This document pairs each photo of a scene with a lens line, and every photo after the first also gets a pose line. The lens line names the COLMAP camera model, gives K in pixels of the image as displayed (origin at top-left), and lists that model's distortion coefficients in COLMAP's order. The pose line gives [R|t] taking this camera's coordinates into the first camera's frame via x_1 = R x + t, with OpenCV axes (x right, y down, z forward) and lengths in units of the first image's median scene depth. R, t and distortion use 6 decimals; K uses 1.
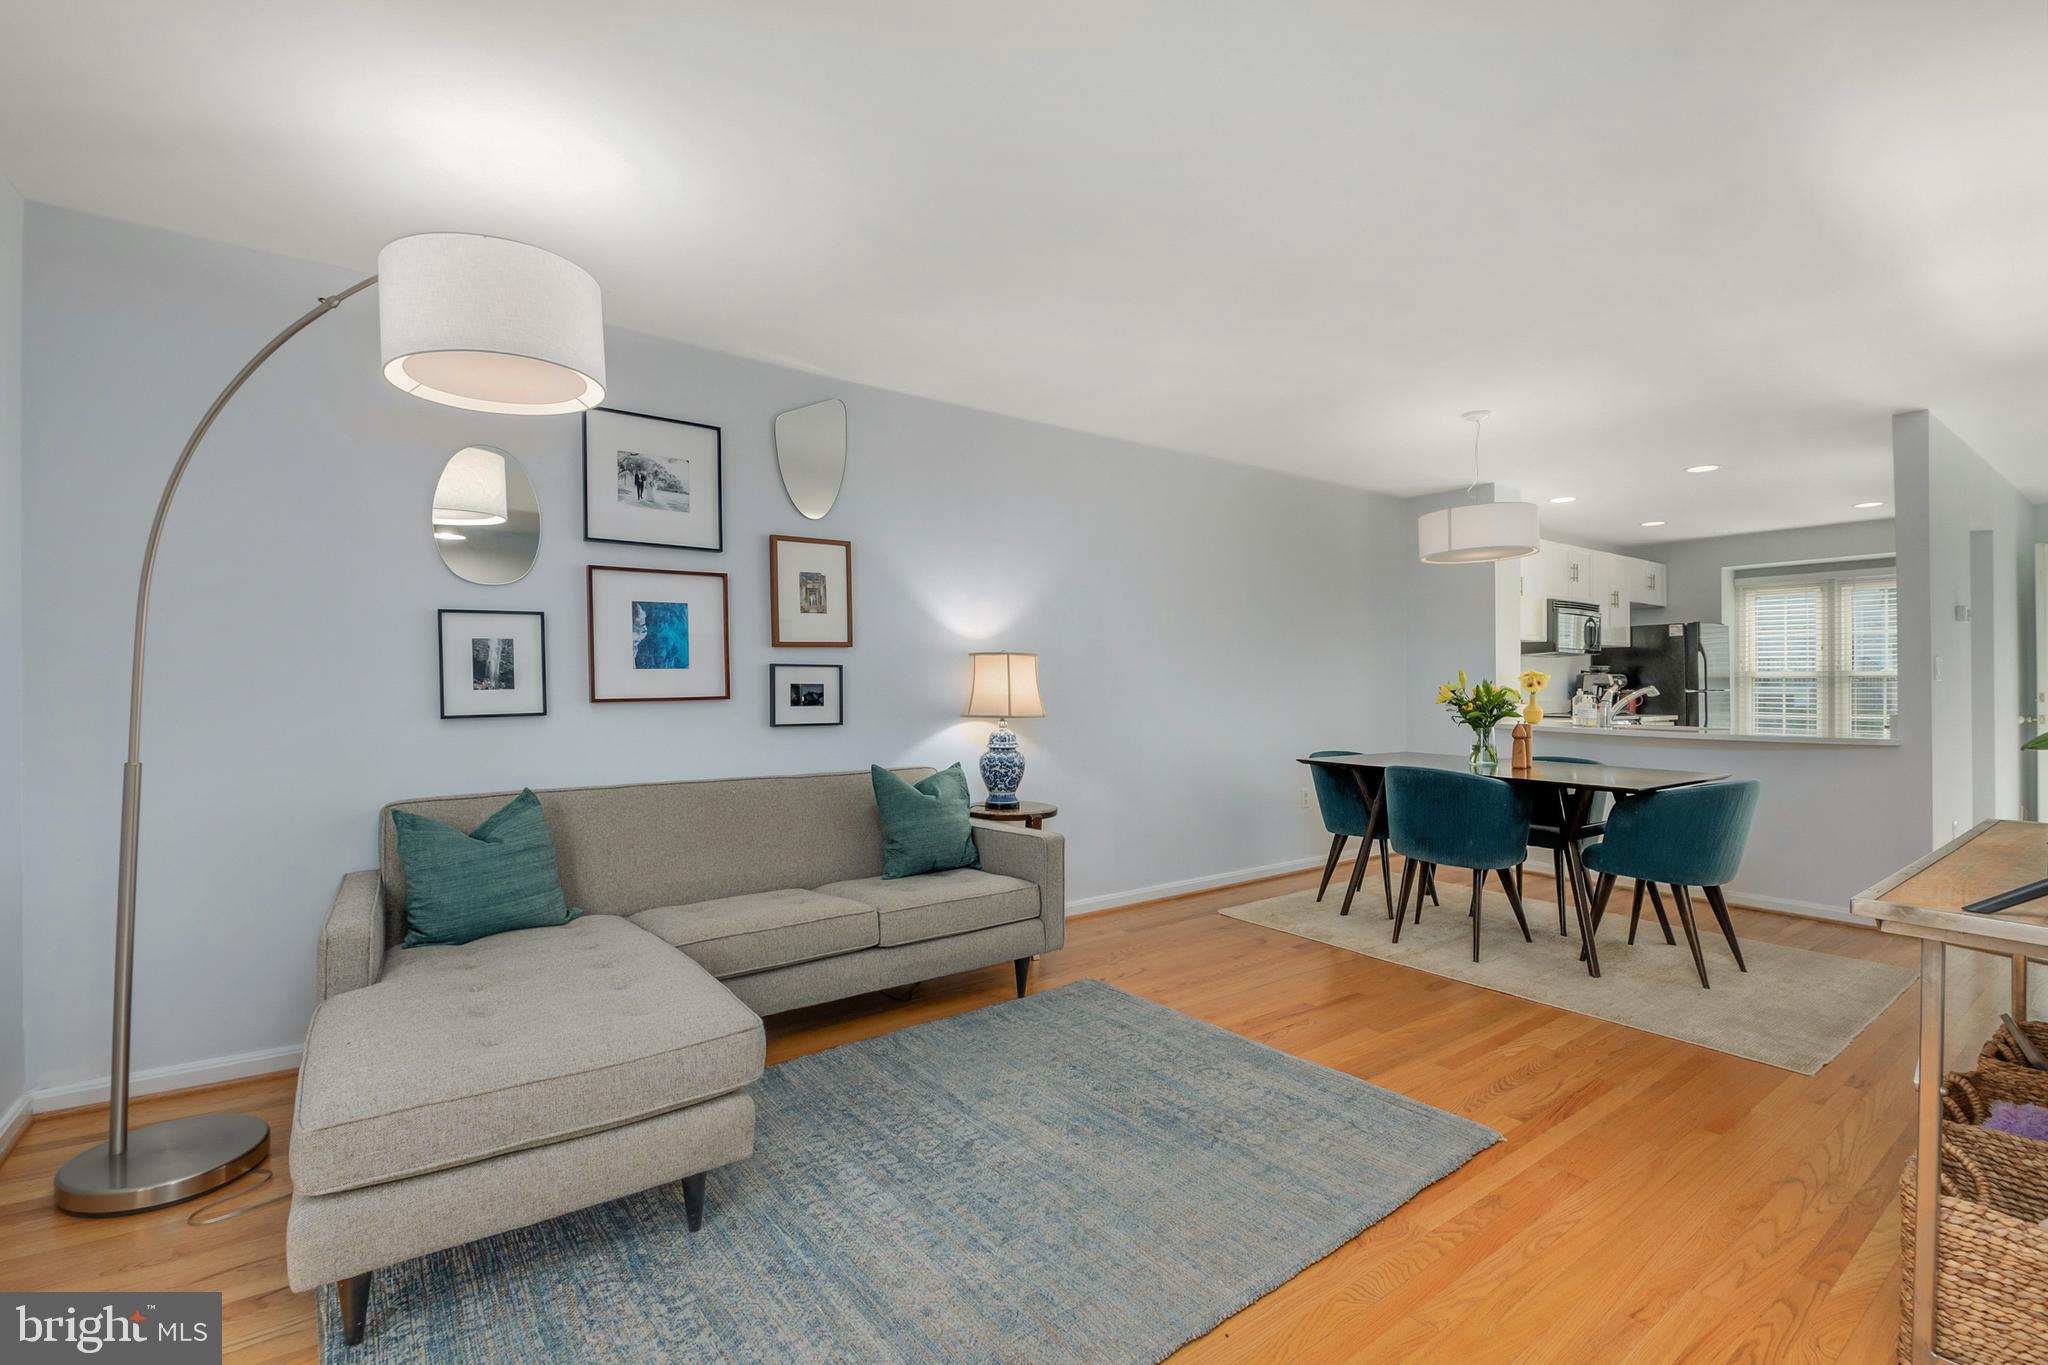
lens RADIAL K [[908.4, 0, 1017.5], [0, 908.4, 693.2], [0, 0, 1]] dist [0.025584, -0.018128]
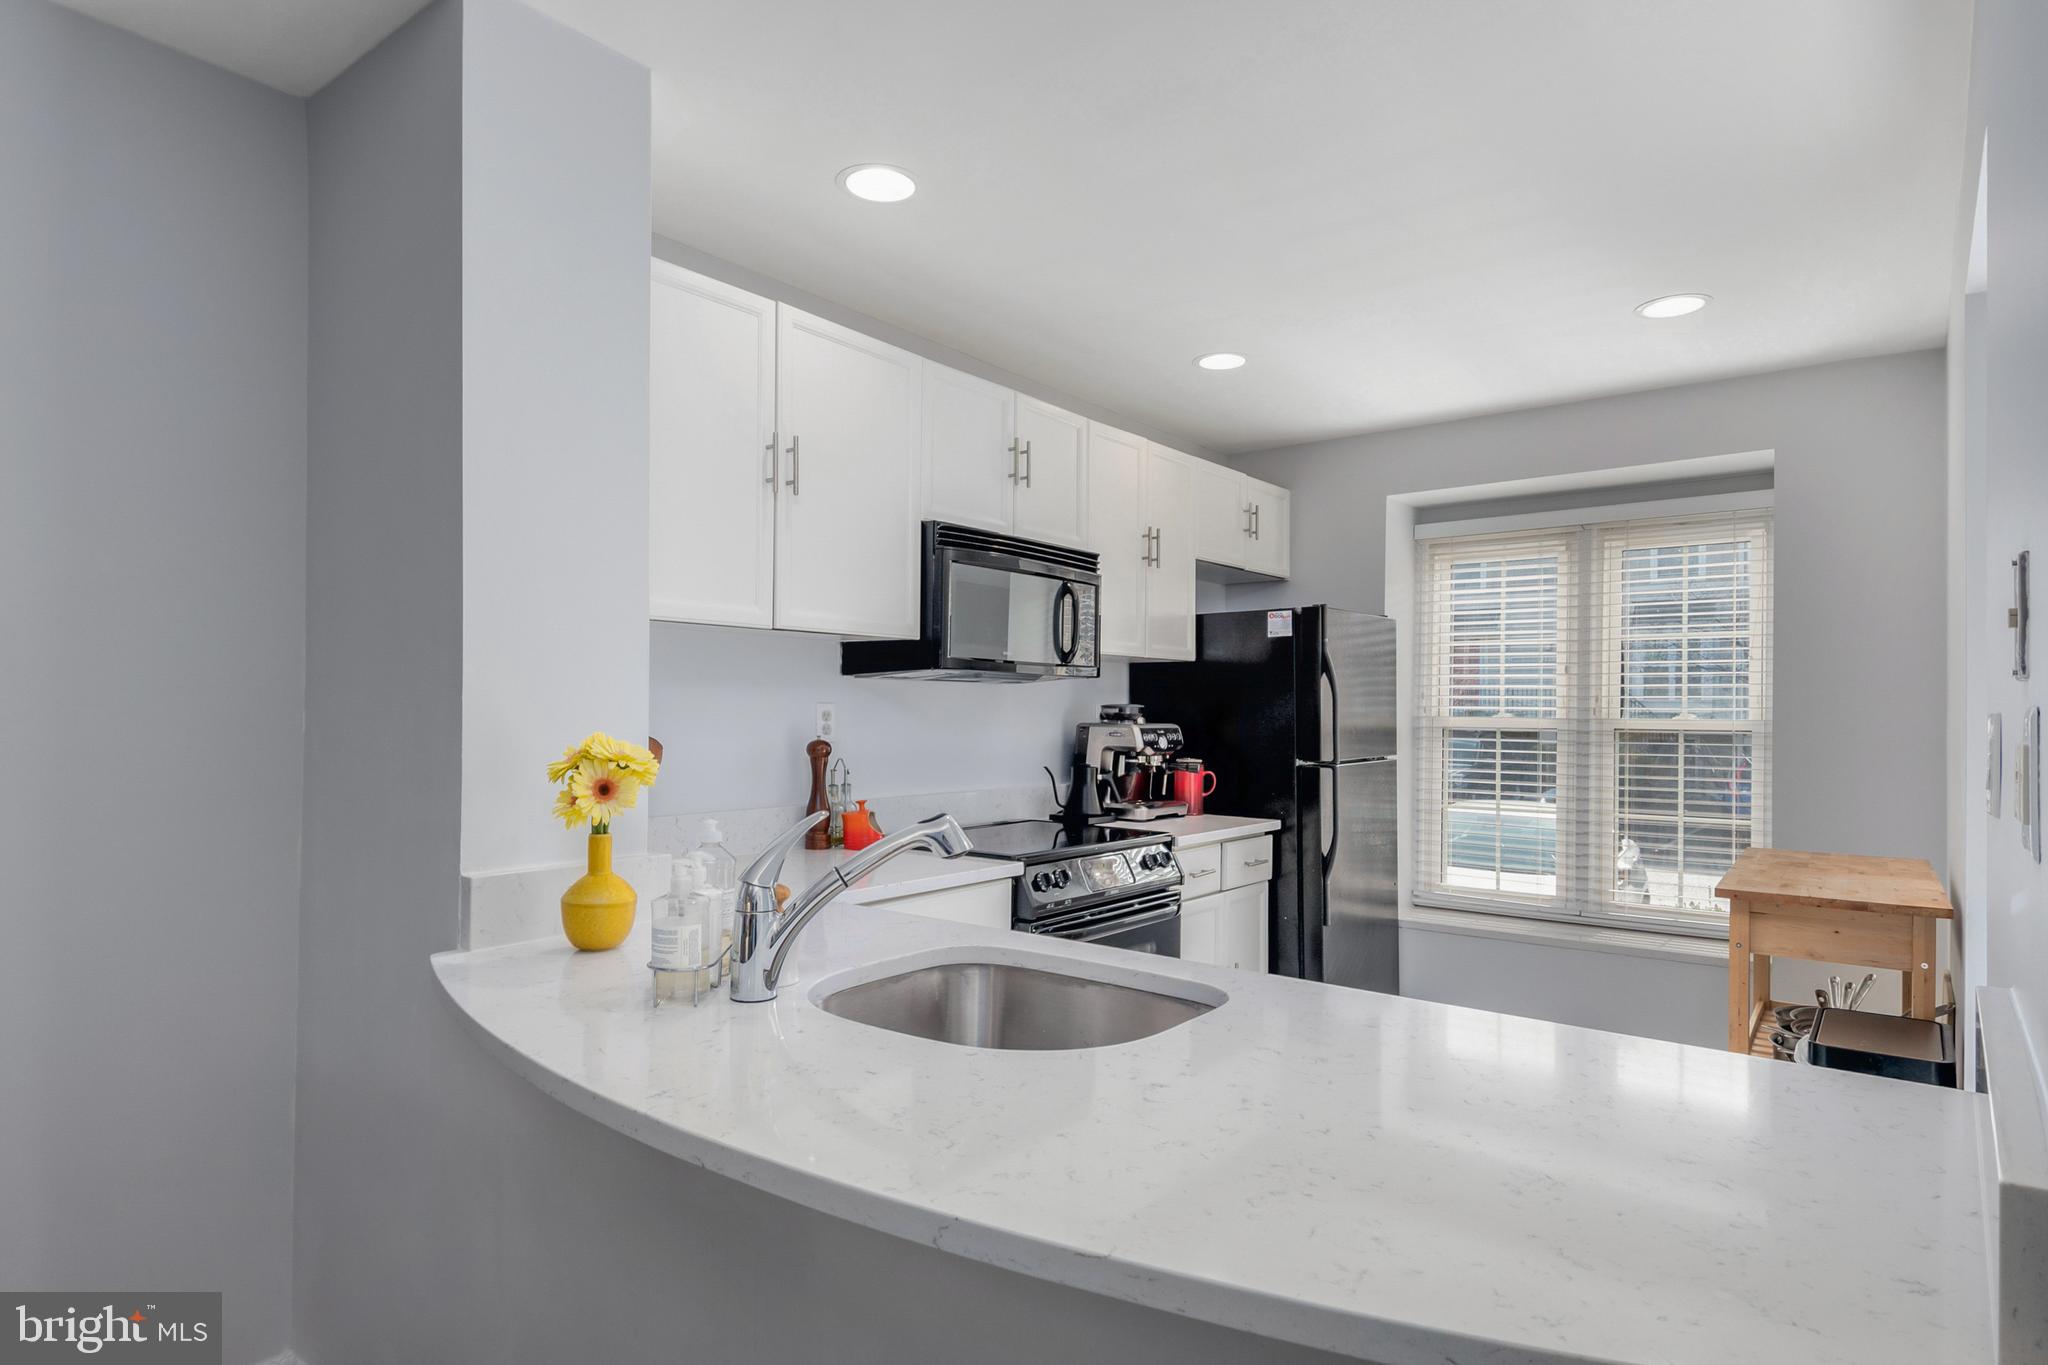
lens RADIAL K [[1104.7, 0, 1020.5], [0, 1104.7, 713.9], [0, 0, 1]] dist [0.100314, -0.000027]
pose [[0.964463, 0.005644, 0.264157, 0.458890], [-0.004656, 0.999980, -0.004368, -0.022811], [-0.264176, 0.002983, 0.964470, 0.520131]]
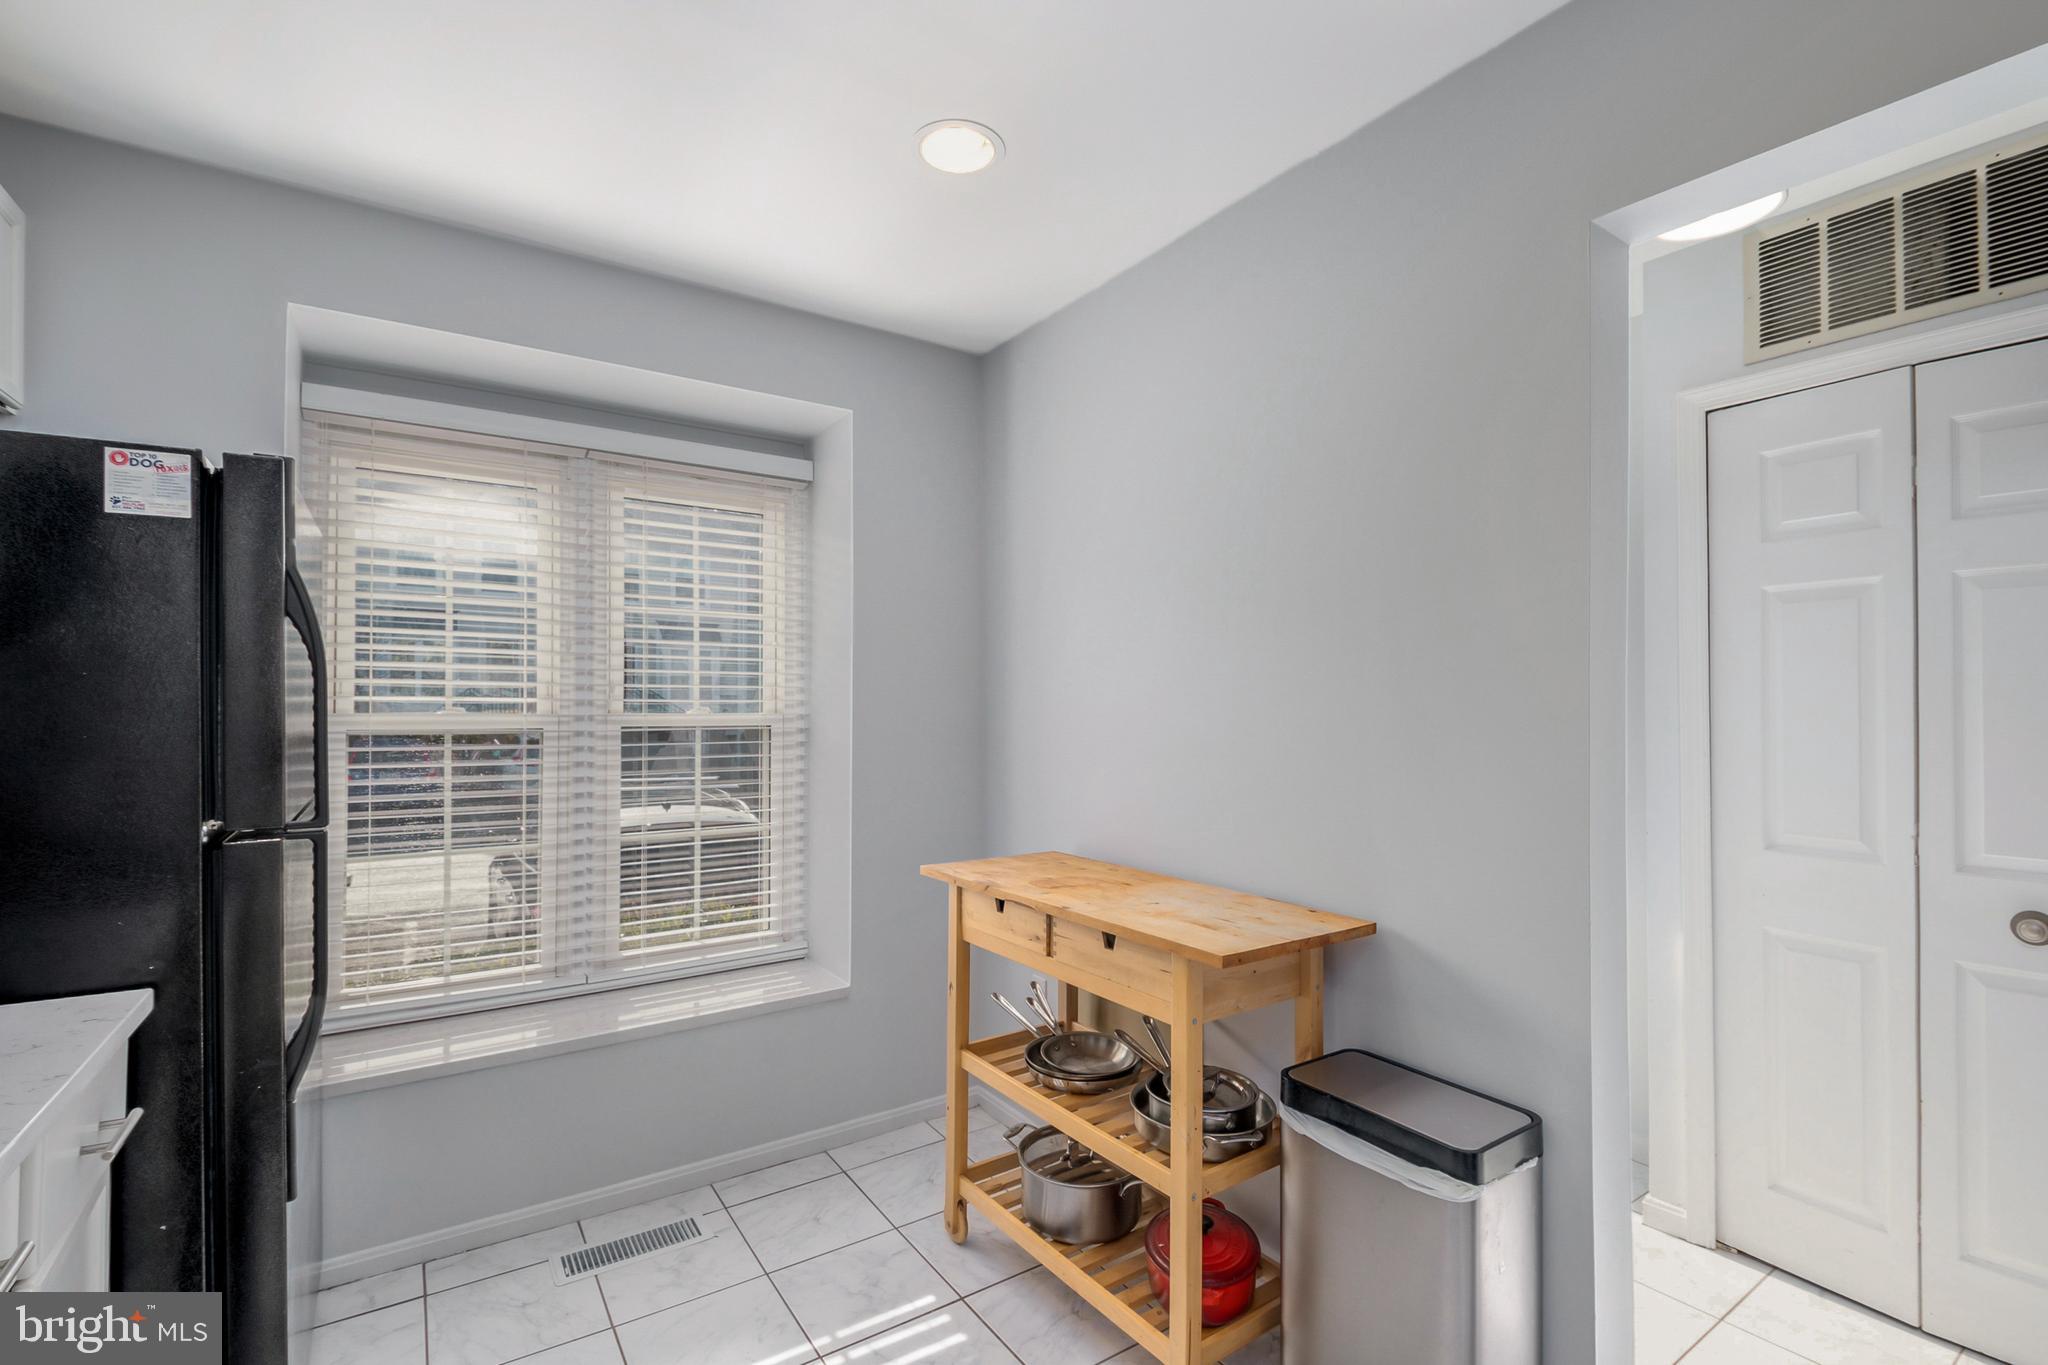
lens RADIAL K [[908.4, 0, 1017.5], [0, 908.4, 693.2], [0, 0, 1]] dist [0.025584, -0.018128]
pose [[0.041796, 0.015250, 0.999010, 0.552983], [0.006726, 0.999857, -0.015544, -0.025664], [-0.999104, 0.007369, 0.041688, 0.827327]]
